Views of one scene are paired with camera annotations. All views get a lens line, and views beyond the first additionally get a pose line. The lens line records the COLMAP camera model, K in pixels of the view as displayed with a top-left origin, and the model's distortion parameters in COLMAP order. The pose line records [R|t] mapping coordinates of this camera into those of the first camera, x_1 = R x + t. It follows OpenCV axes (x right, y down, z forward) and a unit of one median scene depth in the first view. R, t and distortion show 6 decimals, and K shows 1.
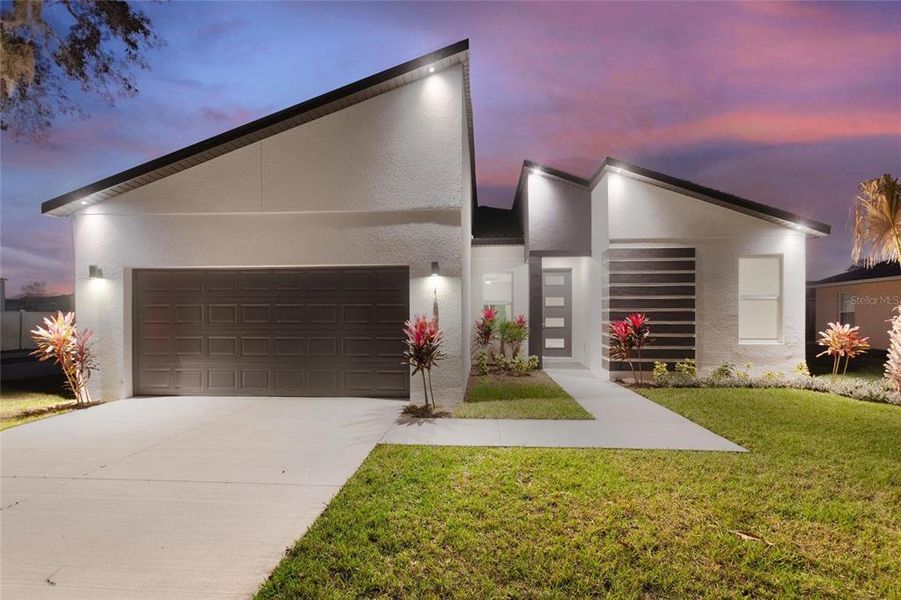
lens RADIAL K [[408.6, 0, 450.8], [0, 408.6, 315.1], [0, 0, 1]] dist [0.002099, 0.000353]
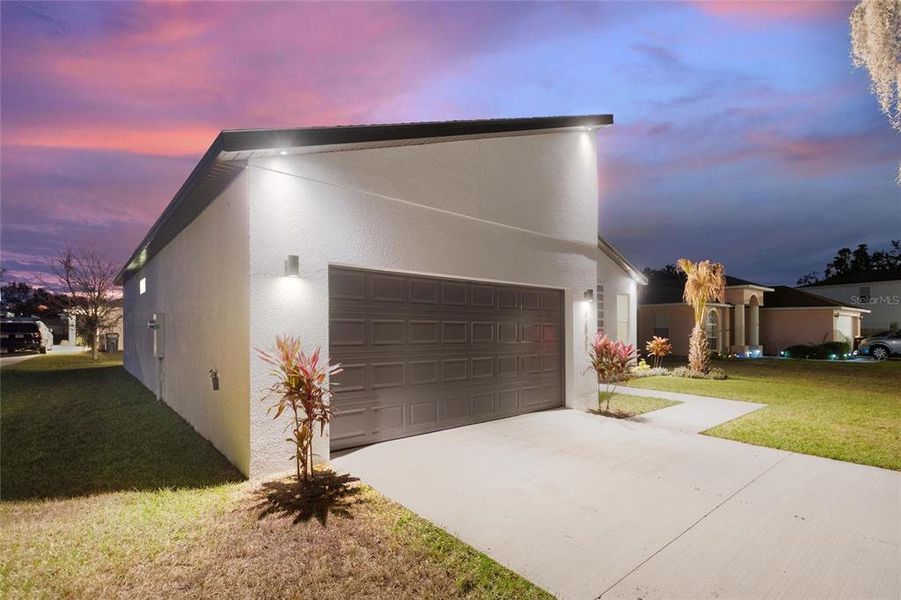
lens RADIAL K [[430.8, 0, 449.6], [0, 430.8, 325.1], [0, 0, 1]] dist [0.000531, 0.000103]
pose [[0.724638, 0.010244, 0.689054, -1.113790], [-0.006270, 0.999946, -0.008273, -0.010596], [-0.689101, 0.001675, 0.724663, 0.345777]]
